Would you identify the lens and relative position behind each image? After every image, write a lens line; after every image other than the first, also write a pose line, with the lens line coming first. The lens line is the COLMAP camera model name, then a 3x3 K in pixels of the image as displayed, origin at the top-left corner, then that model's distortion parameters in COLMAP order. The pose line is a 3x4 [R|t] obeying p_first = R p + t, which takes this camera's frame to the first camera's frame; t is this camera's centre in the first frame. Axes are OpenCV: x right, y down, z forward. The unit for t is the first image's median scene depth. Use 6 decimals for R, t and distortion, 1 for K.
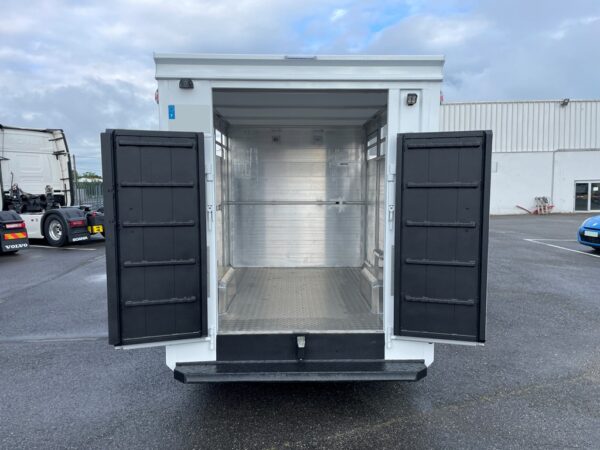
lens RADIAL K [[498.0, 0, 343.0], [0, 498.0, 233.2], [0, 0, 1]] dist [0.005822, -0.010254]
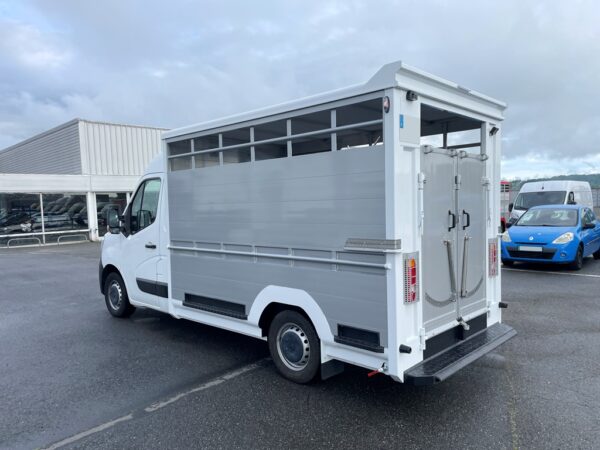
lens RADIAL K [[470.2, 0, 300.2], [0, 470.2, 234.9], [0, 0, 1]] dist [0.001491, -0.000727]
pose [[0.704163, -0.059757, 0.707519, -0.519046], [0.087288, 0.996179, -0.002736, -0.012612], [-0.704652, 0.063685, 0.706689, 0.213694]]
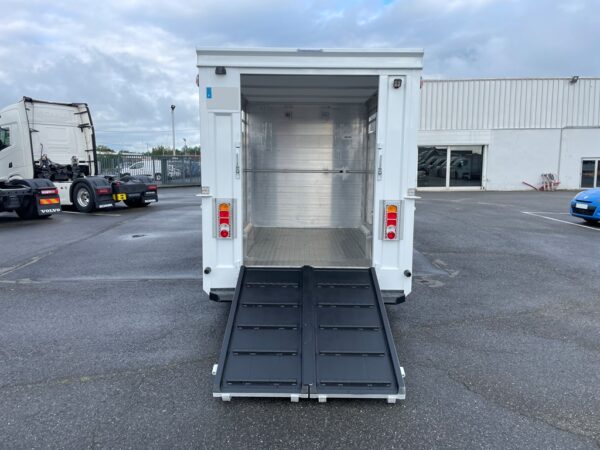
lens RADIAL K [[491.0, 0, 332.4], [0, 491.0, 223.0], [0, 0, 1]] dist [0.006283, -0.000706]
pose [[0.999164, 0.015613, -0.037784, 0.011699], [-0.014459, 0.999426, 0.030624, 0.021348], [0.038240, -0.030052, 0.998817, -0.115001]]
